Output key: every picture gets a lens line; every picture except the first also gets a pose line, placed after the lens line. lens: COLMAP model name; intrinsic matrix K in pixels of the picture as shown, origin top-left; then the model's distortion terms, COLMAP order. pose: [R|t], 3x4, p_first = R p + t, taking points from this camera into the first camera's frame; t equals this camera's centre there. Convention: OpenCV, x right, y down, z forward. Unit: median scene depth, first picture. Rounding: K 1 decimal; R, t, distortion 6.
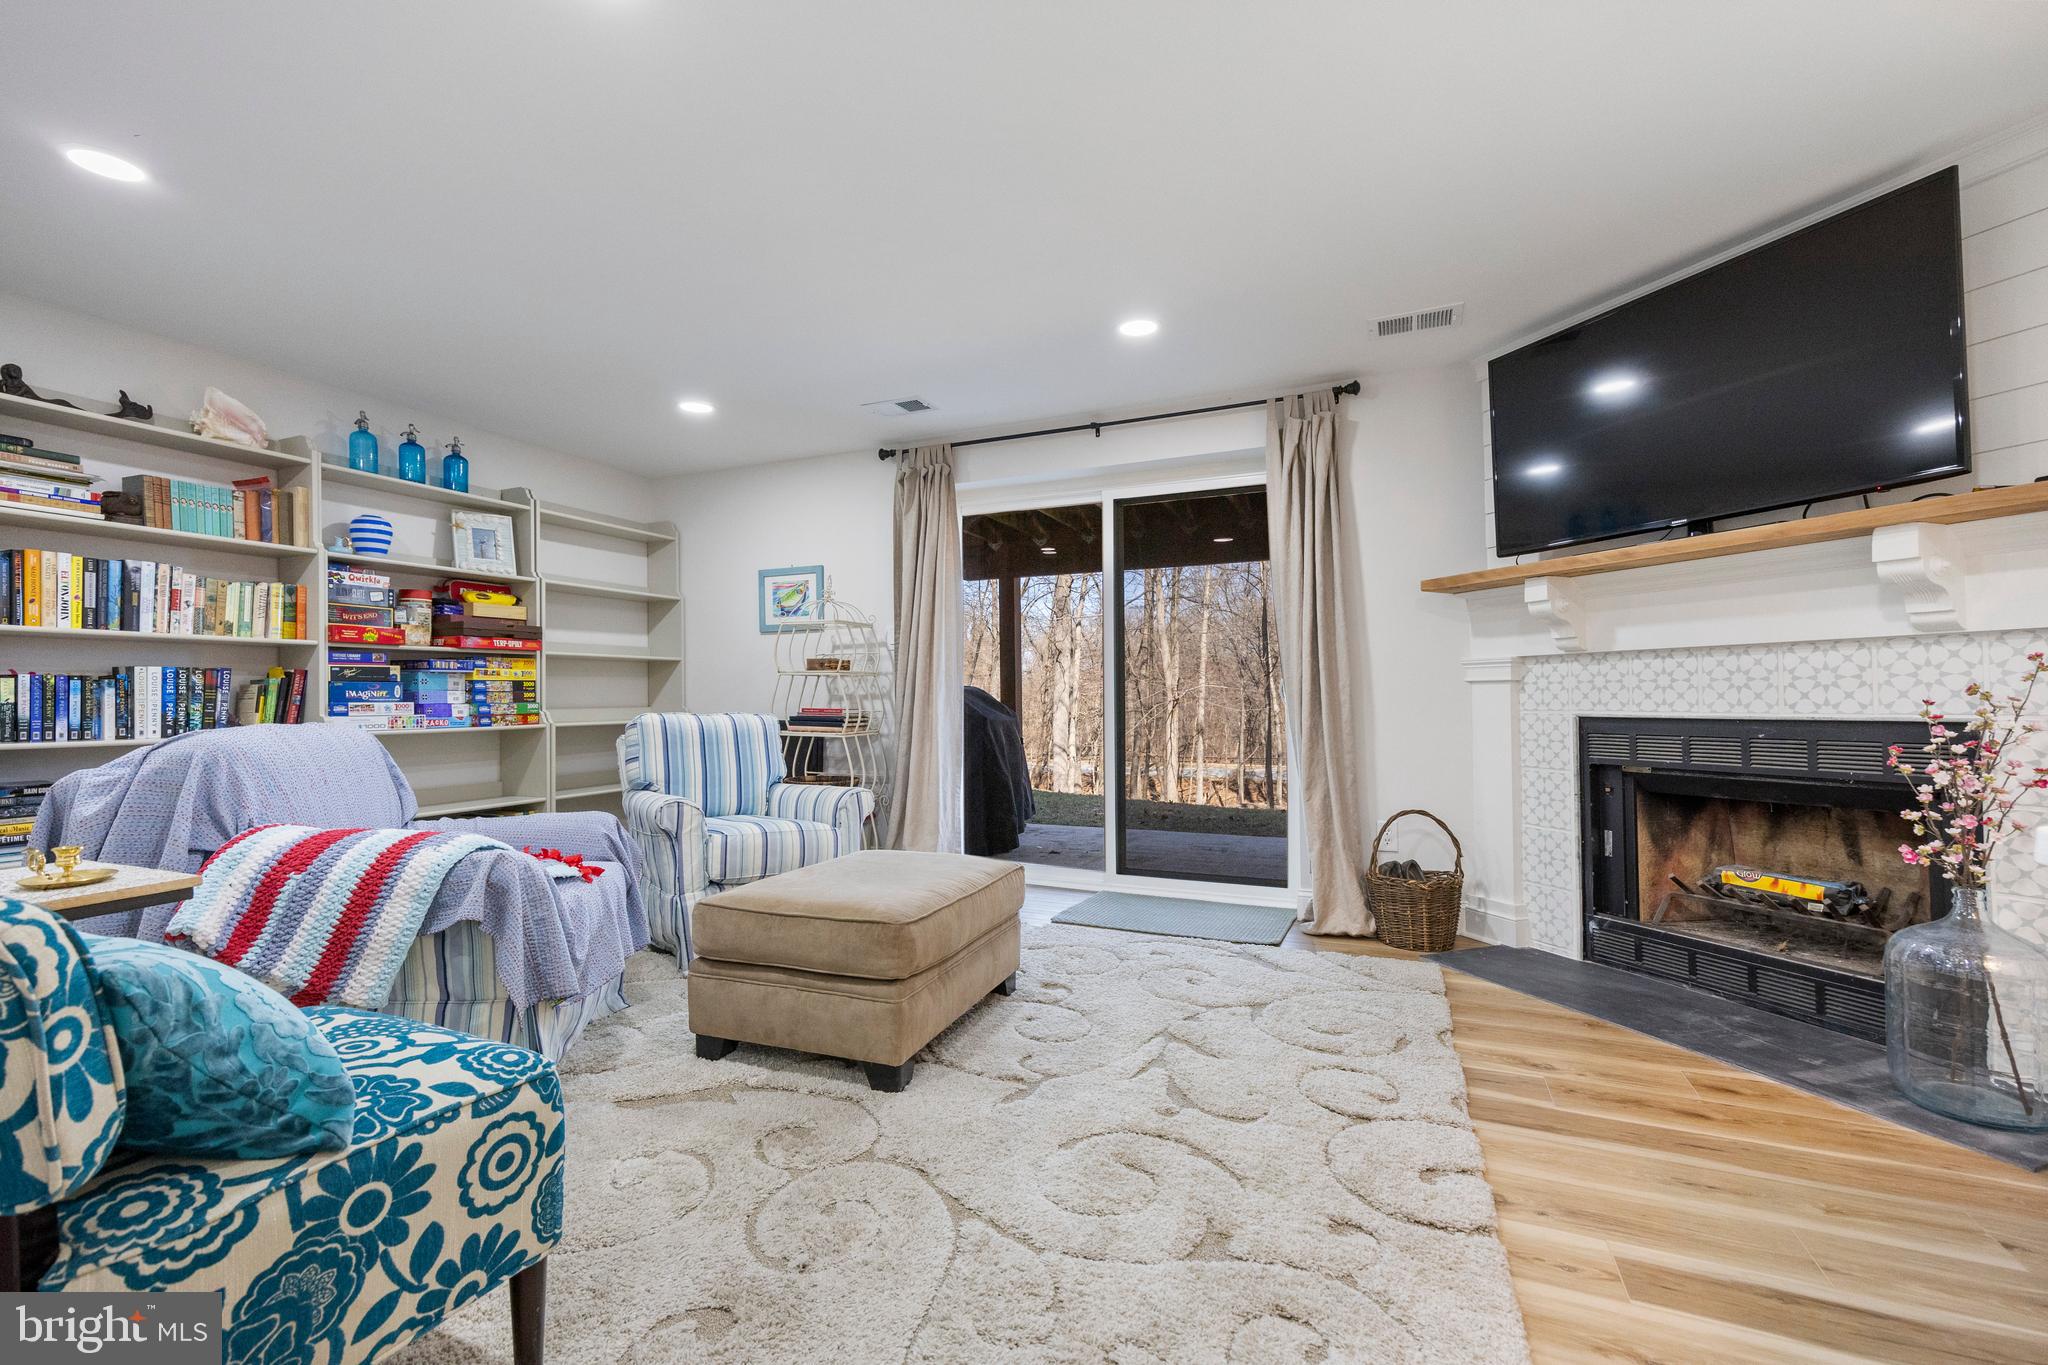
lens RADIAL K [[820.9, 0, 1030.1], [0, 820.9, 684.3], [0, 0, 1]] dist [-0.020170, -0.000199]
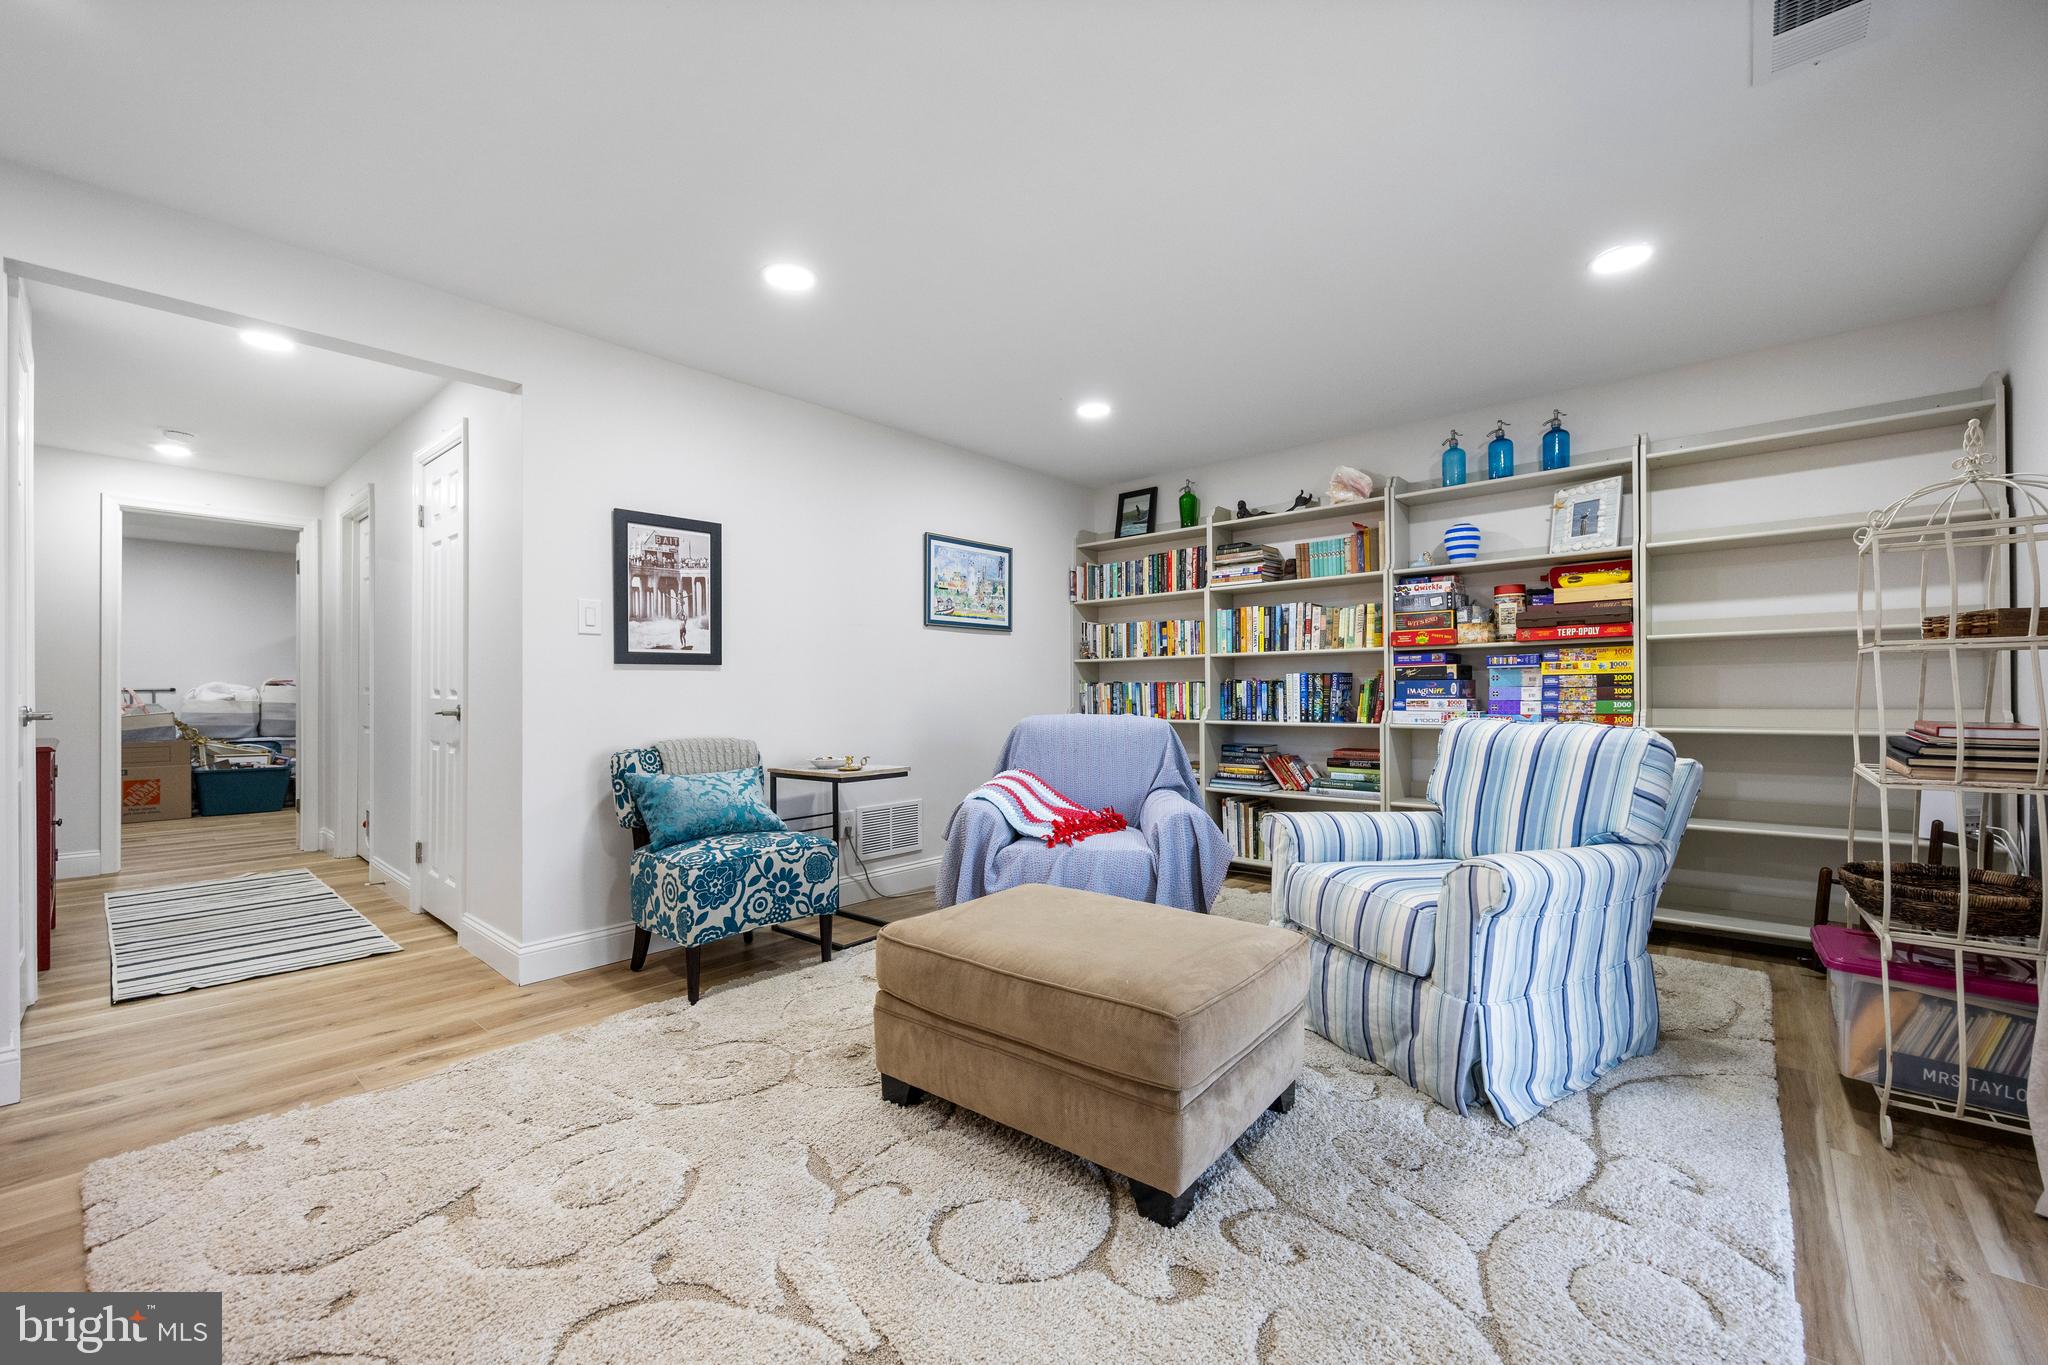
lens RADIAL K [[820.9, 0, 1033.4], [0, 820.9, 693.5], [0, 0, 1]] dist [-0.020170, -0.000199]
pose [[-0.307154, 0.000046, -0.951660, 0.407885], [0.016941, 0.999842, -0.005420, 0.012111], [0.951509, -0.017787, -0.307106, 0.832595]]
